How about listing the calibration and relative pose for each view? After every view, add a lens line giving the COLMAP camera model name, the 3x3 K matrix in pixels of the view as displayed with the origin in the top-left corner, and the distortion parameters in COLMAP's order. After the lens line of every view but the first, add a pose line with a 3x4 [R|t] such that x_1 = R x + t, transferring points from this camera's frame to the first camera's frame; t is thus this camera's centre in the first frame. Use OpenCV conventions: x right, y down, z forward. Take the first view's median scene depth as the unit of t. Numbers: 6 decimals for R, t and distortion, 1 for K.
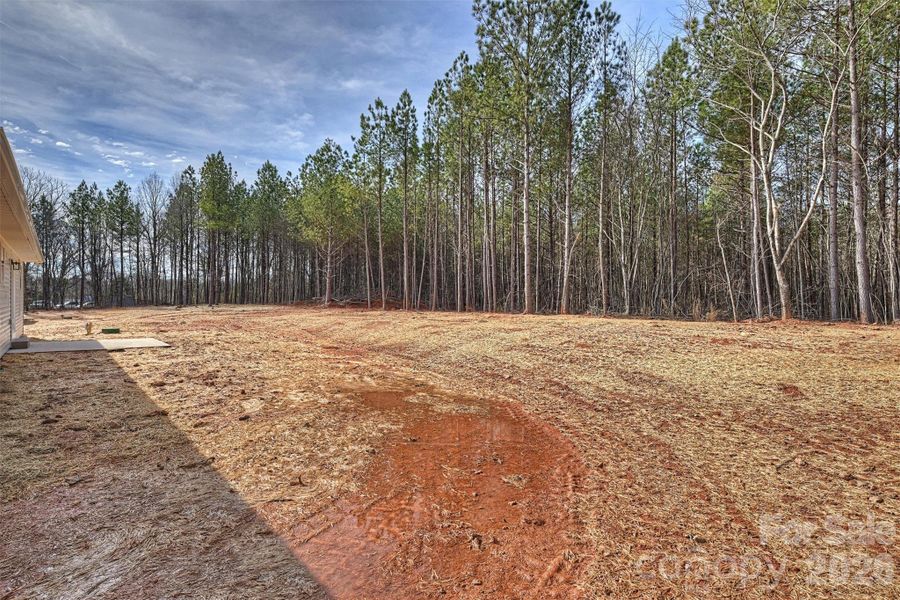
lens RADIAL K [[427.9, 0, 451.9], [0, 427.9, 302.6], [0, 0, 1]] dist [0.015359, -0.000206]
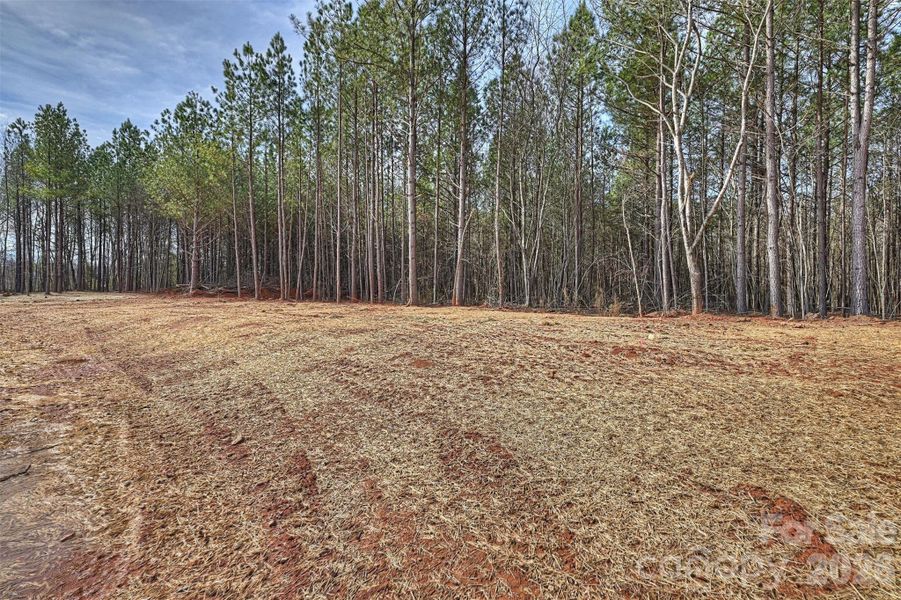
lens RADIAL K [[406.1, 0, 450.5], [0, 406.1, 300.0], [0, 0, 1]] dist [0.000511, -0.000432]
pose [[0.988206, 0.009805, 0.152817, 0.100665], [-0.011491, 0.999882, 0.010155, 0.005942], [-0.152699, -0.011791, 0.988202, 0.163324]]
